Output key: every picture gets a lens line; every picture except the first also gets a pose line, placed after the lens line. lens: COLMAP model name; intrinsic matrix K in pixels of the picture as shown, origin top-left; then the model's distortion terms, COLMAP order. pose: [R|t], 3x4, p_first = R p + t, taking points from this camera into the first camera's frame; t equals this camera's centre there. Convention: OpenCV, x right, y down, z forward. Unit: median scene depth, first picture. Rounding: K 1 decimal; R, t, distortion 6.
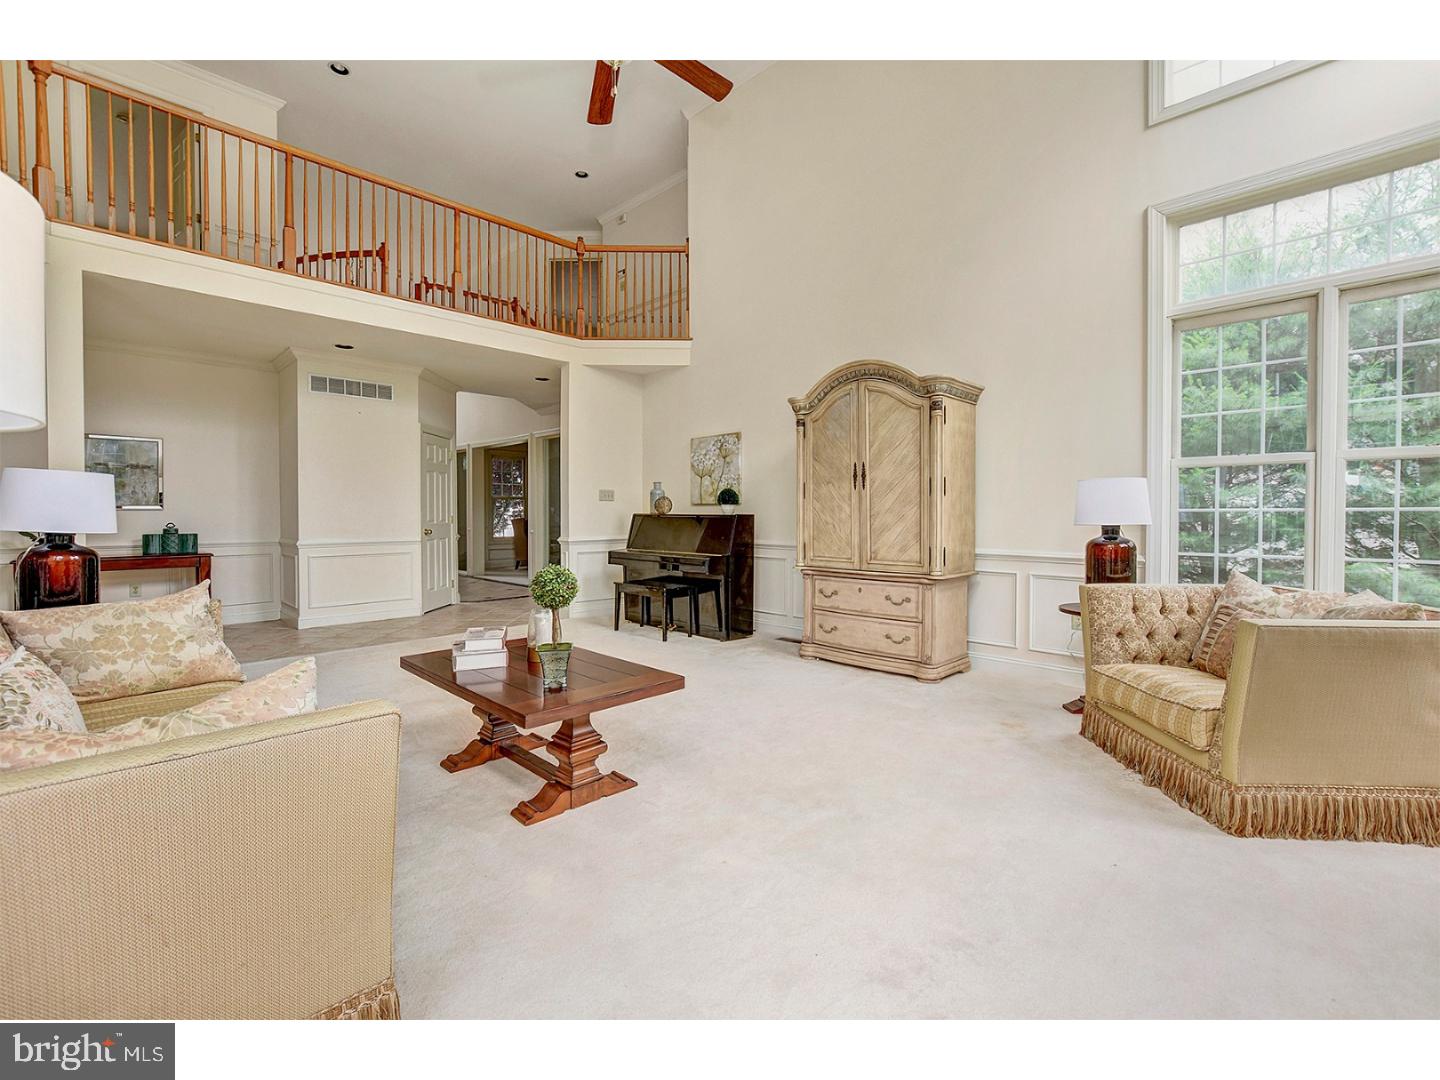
lens RADIAL K [[635.3, 0, 702.6], [0, 635.3, 519.4], [0, 0, 1]] dist [-0.012007, -0.000077]
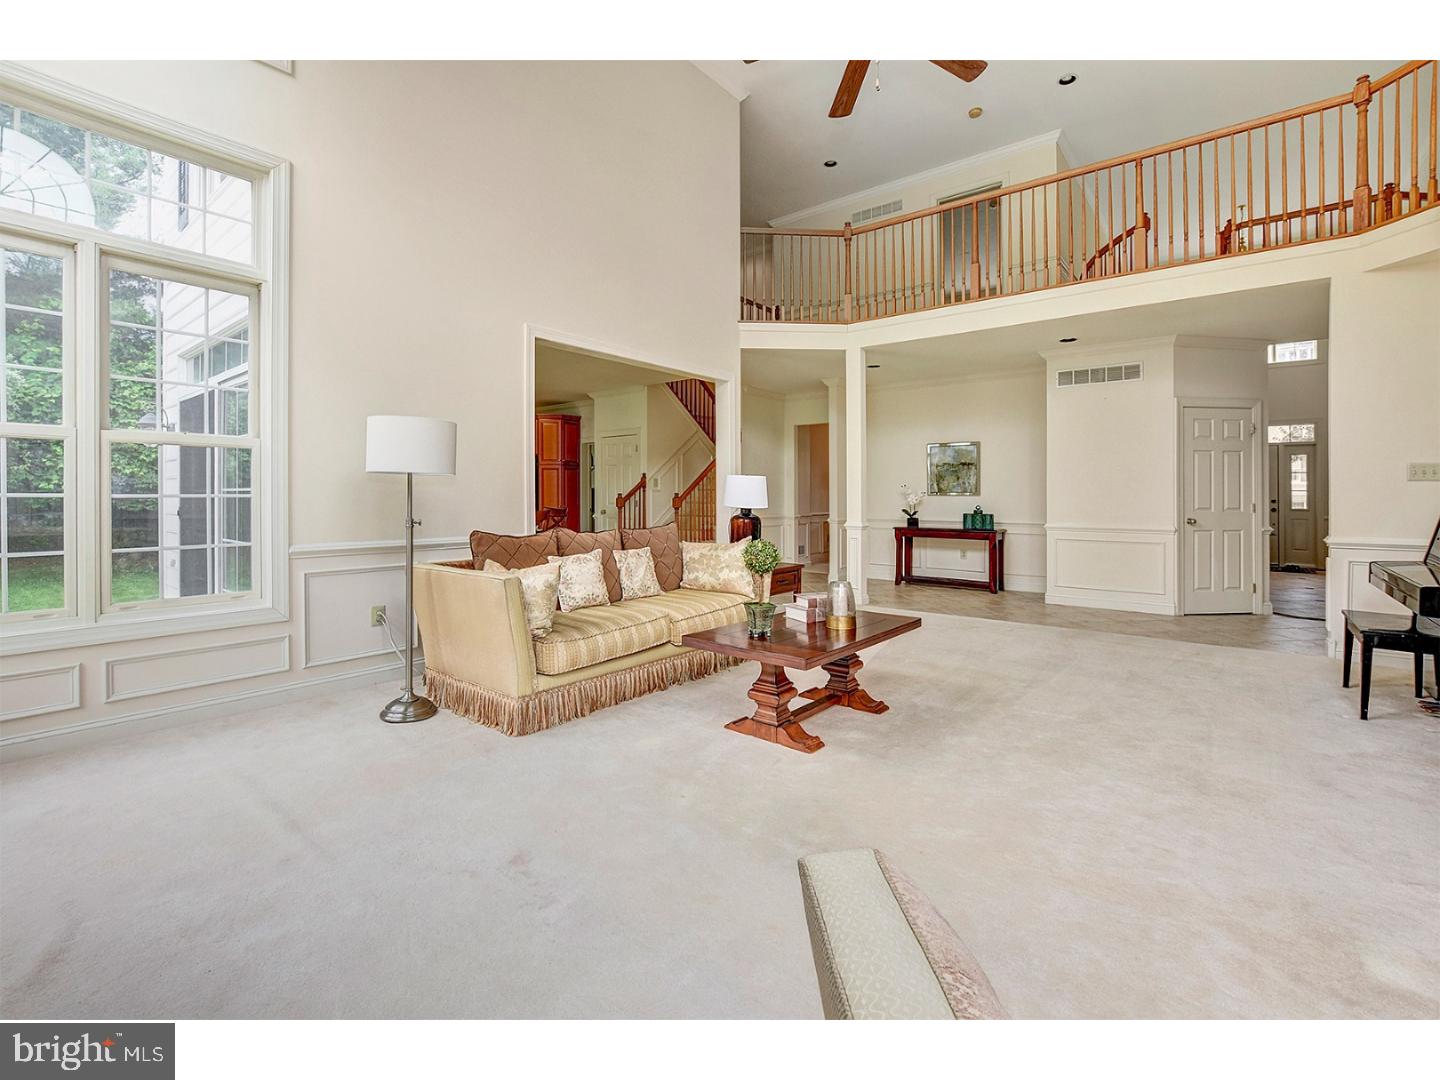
lens RADIAL K [[635.3, 0, 727.4], [0, 635.3, 496.3], [0, 0, 1]] dist [-0.012007, -0.000077]
pose [[0.126440, 0.001601, -0.991973, 0.400495], [-0.014685, 0.999892, -0.000258, -0.005604], [0.991866, 0.014600, 0.126450, 0.306164]]
